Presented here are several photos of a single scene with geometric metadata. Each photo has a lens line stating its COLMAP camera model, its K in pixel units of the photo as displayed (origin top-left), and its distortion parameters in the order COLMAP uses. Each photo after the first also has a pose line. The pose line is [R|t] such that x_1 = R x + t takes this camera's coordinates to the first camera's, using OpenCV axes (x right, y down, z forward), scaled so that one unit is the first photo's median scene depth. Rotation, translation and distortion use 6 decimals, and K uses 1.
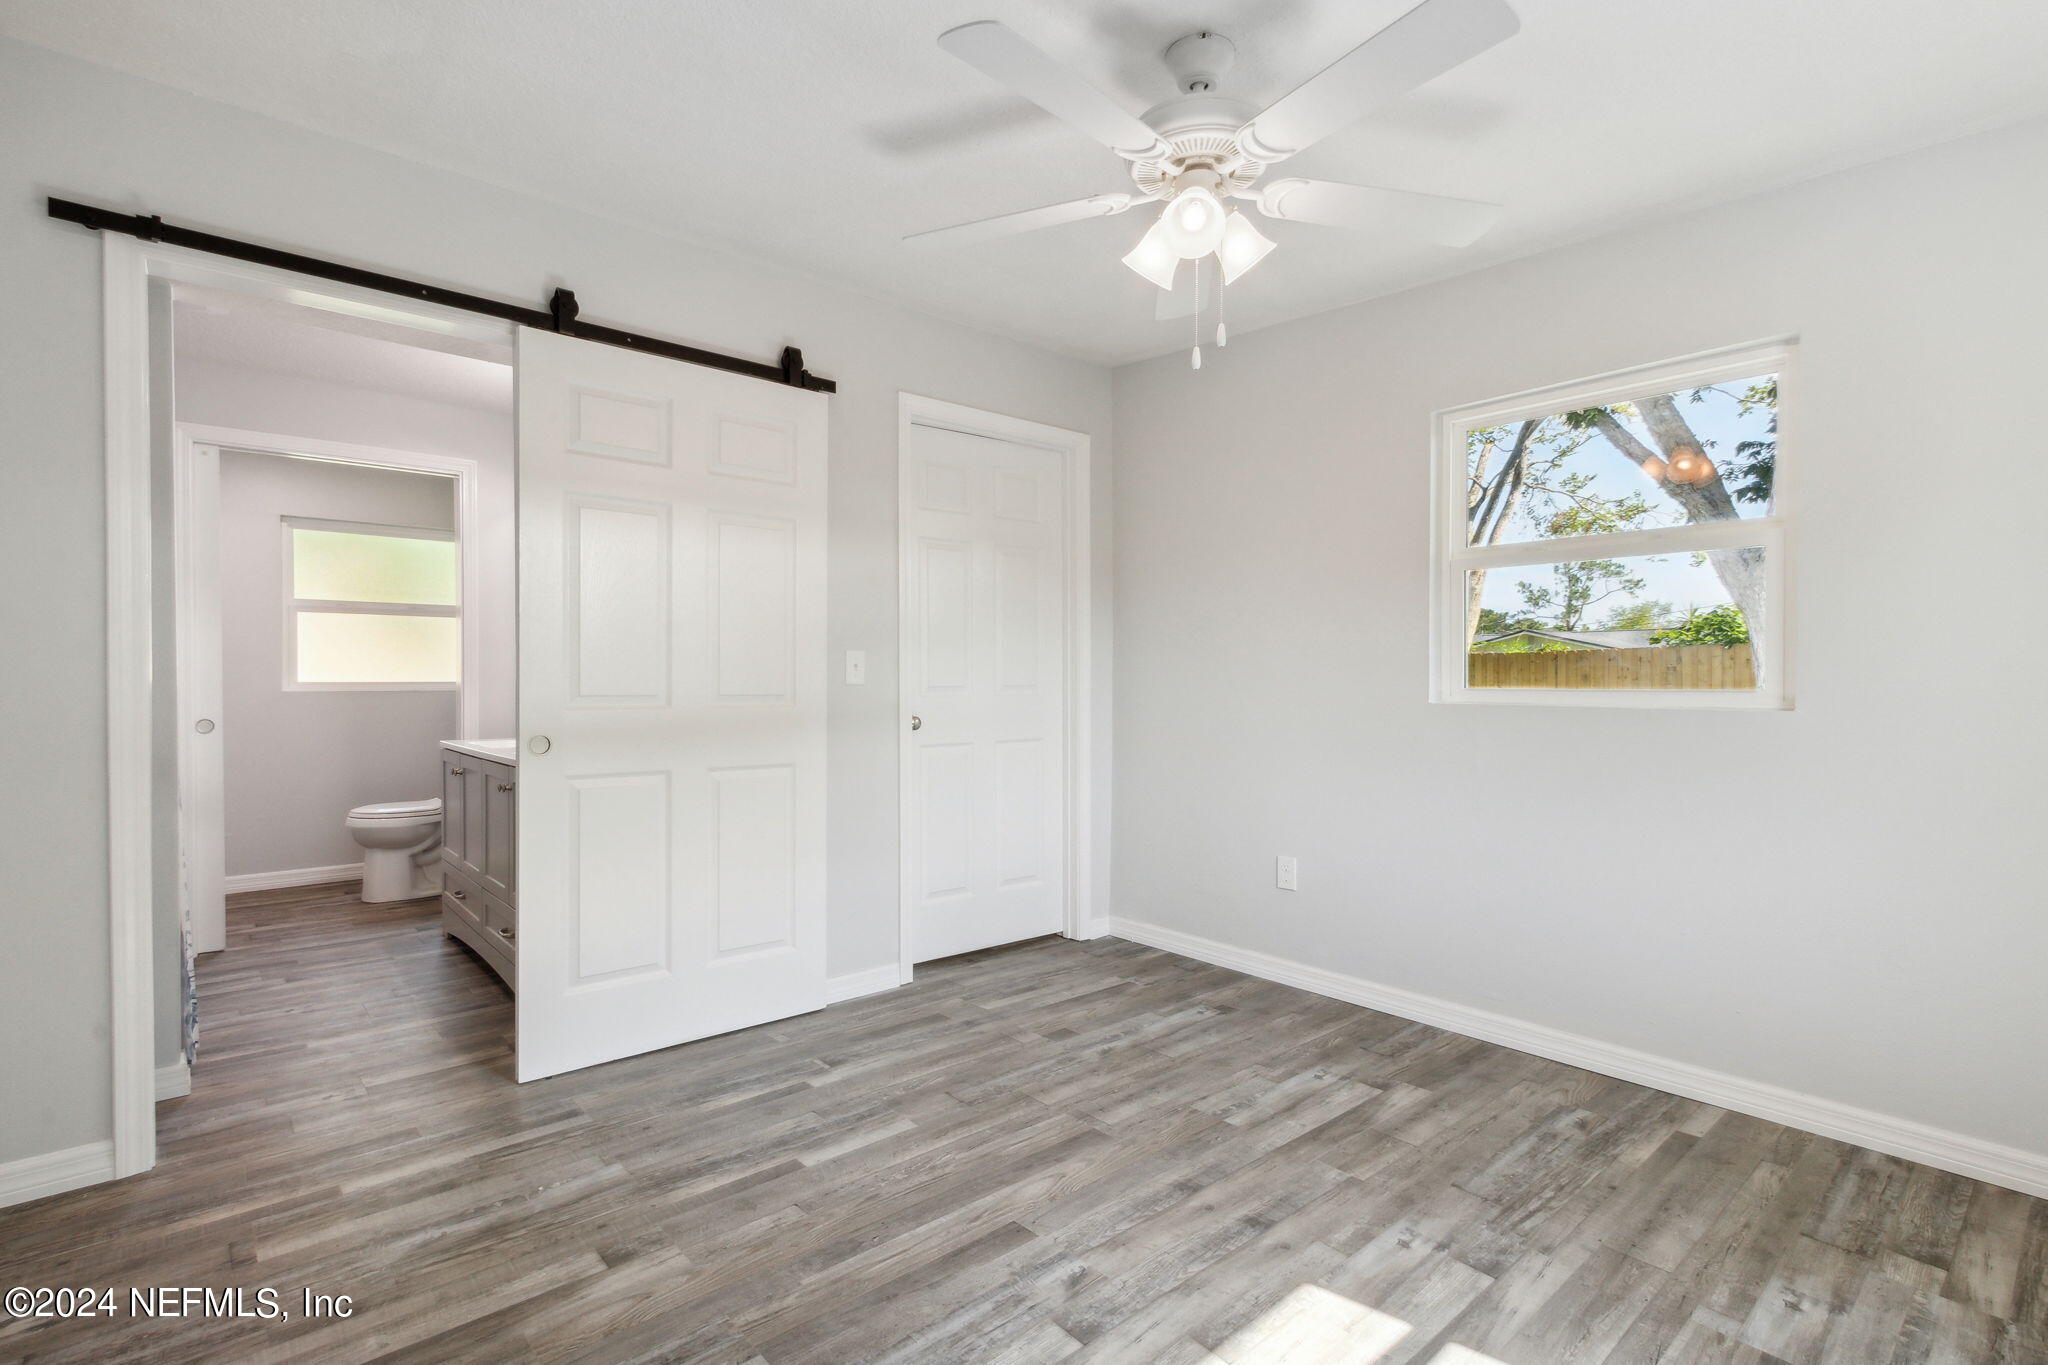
lens RADIAL K [[968.7, 0, 1023.0], [0, 968.7, 680.0], [0, 0, 1]] dist [0.003574, -0.001357]
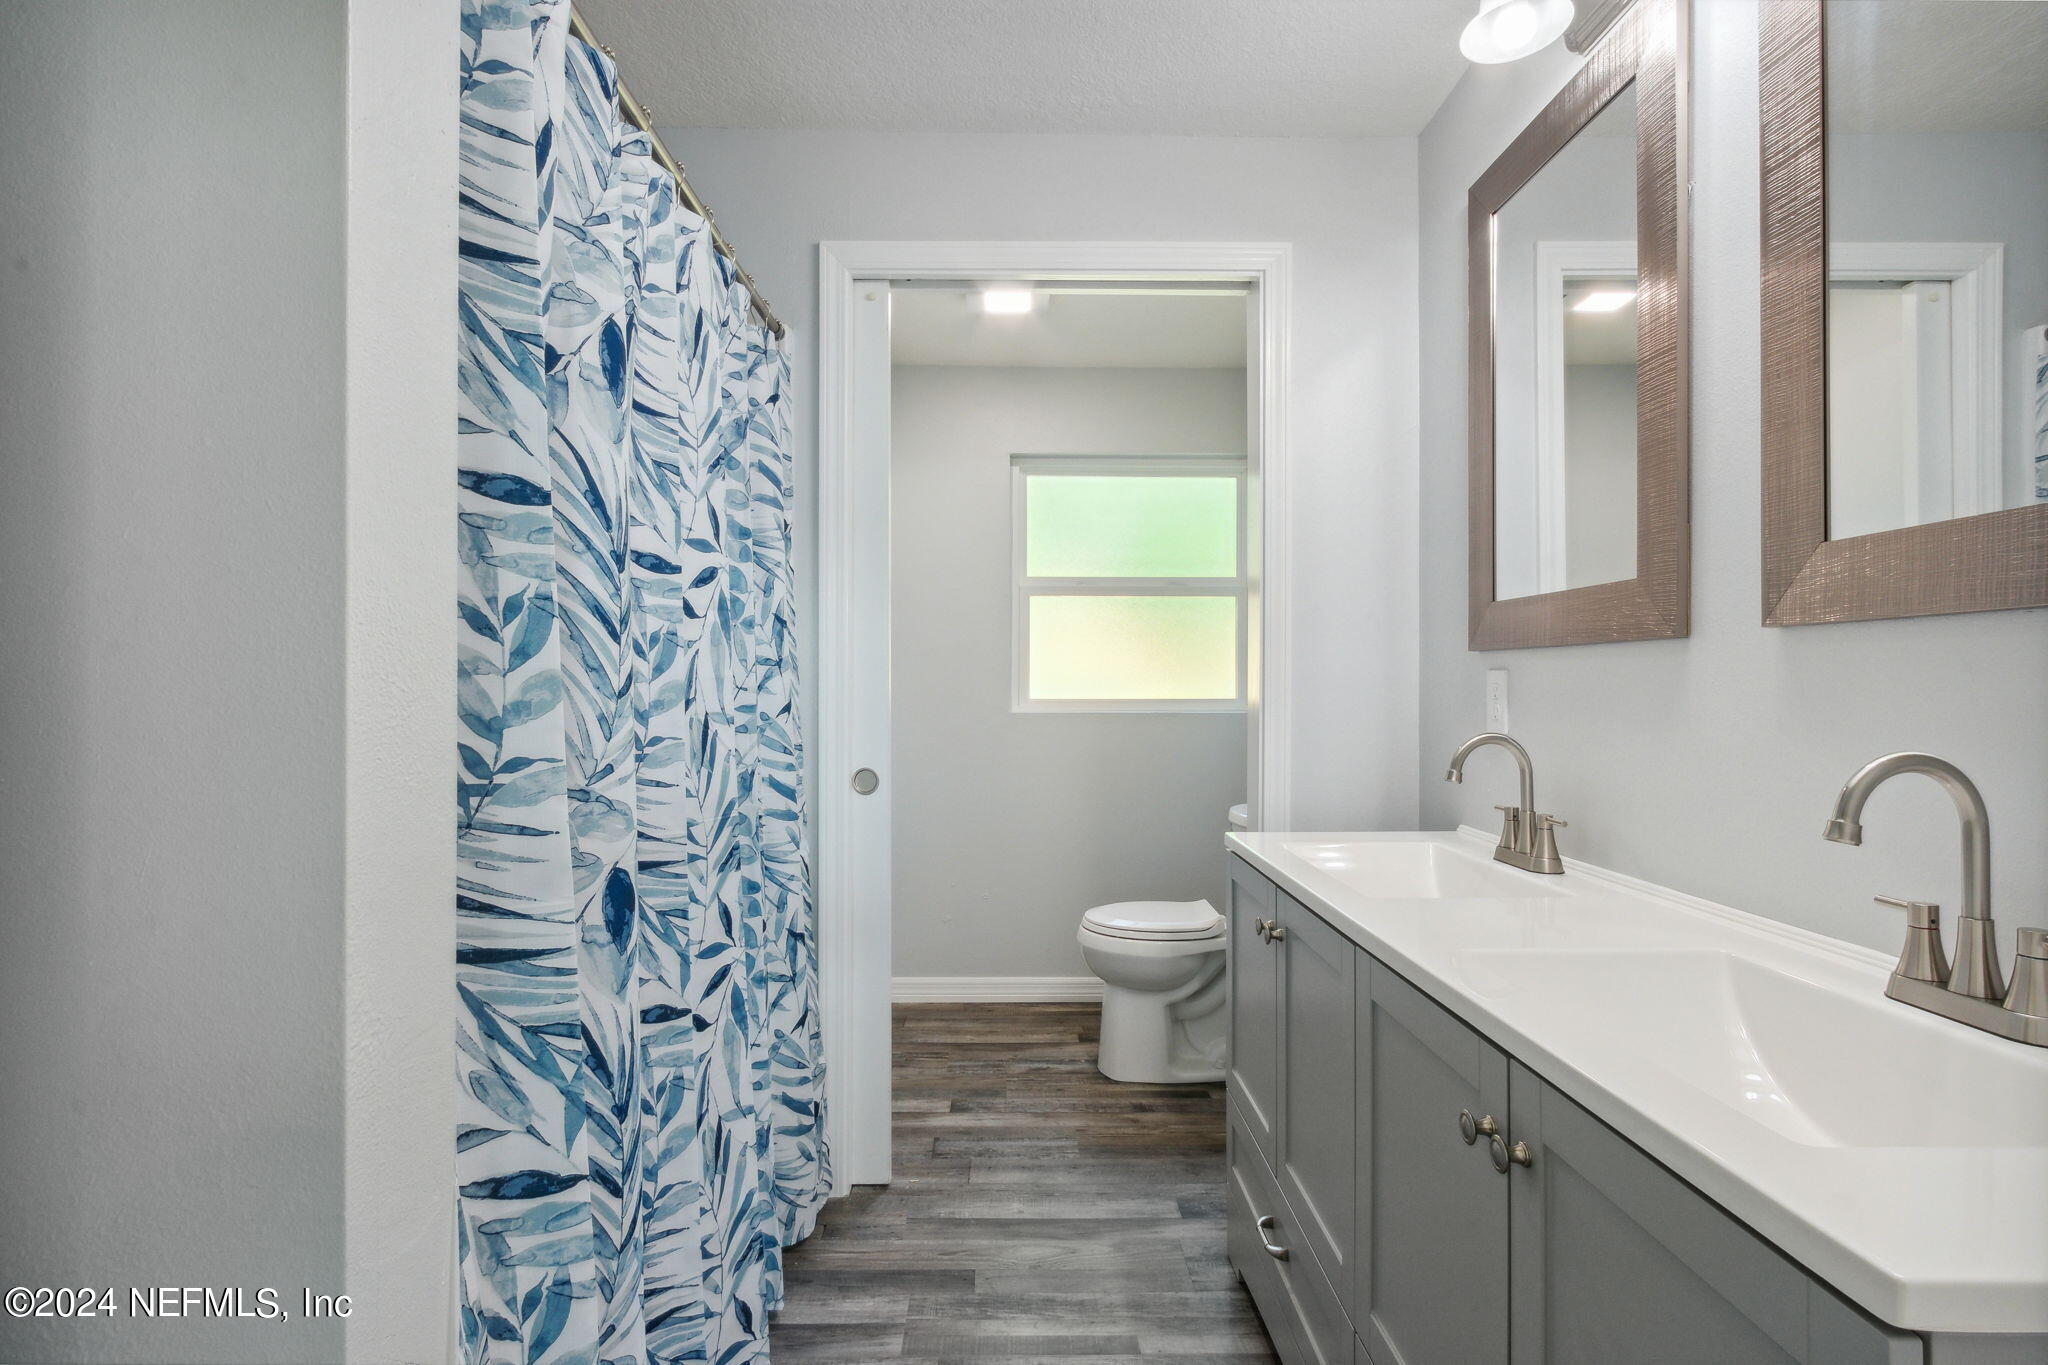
lens RADIAL K [[1195.9, 0, 1025.0], [0, 1195.9, 689.4], [0, 0, 1]] dist [0.003147, -0.000194]
pose [[0.777160, 0.010146, -0.629221, -0.645172], [-0.013360, 0.999911, -0.000378, -0.013465], [0.629161, 0.008700, 0.777226, 1.003552]]
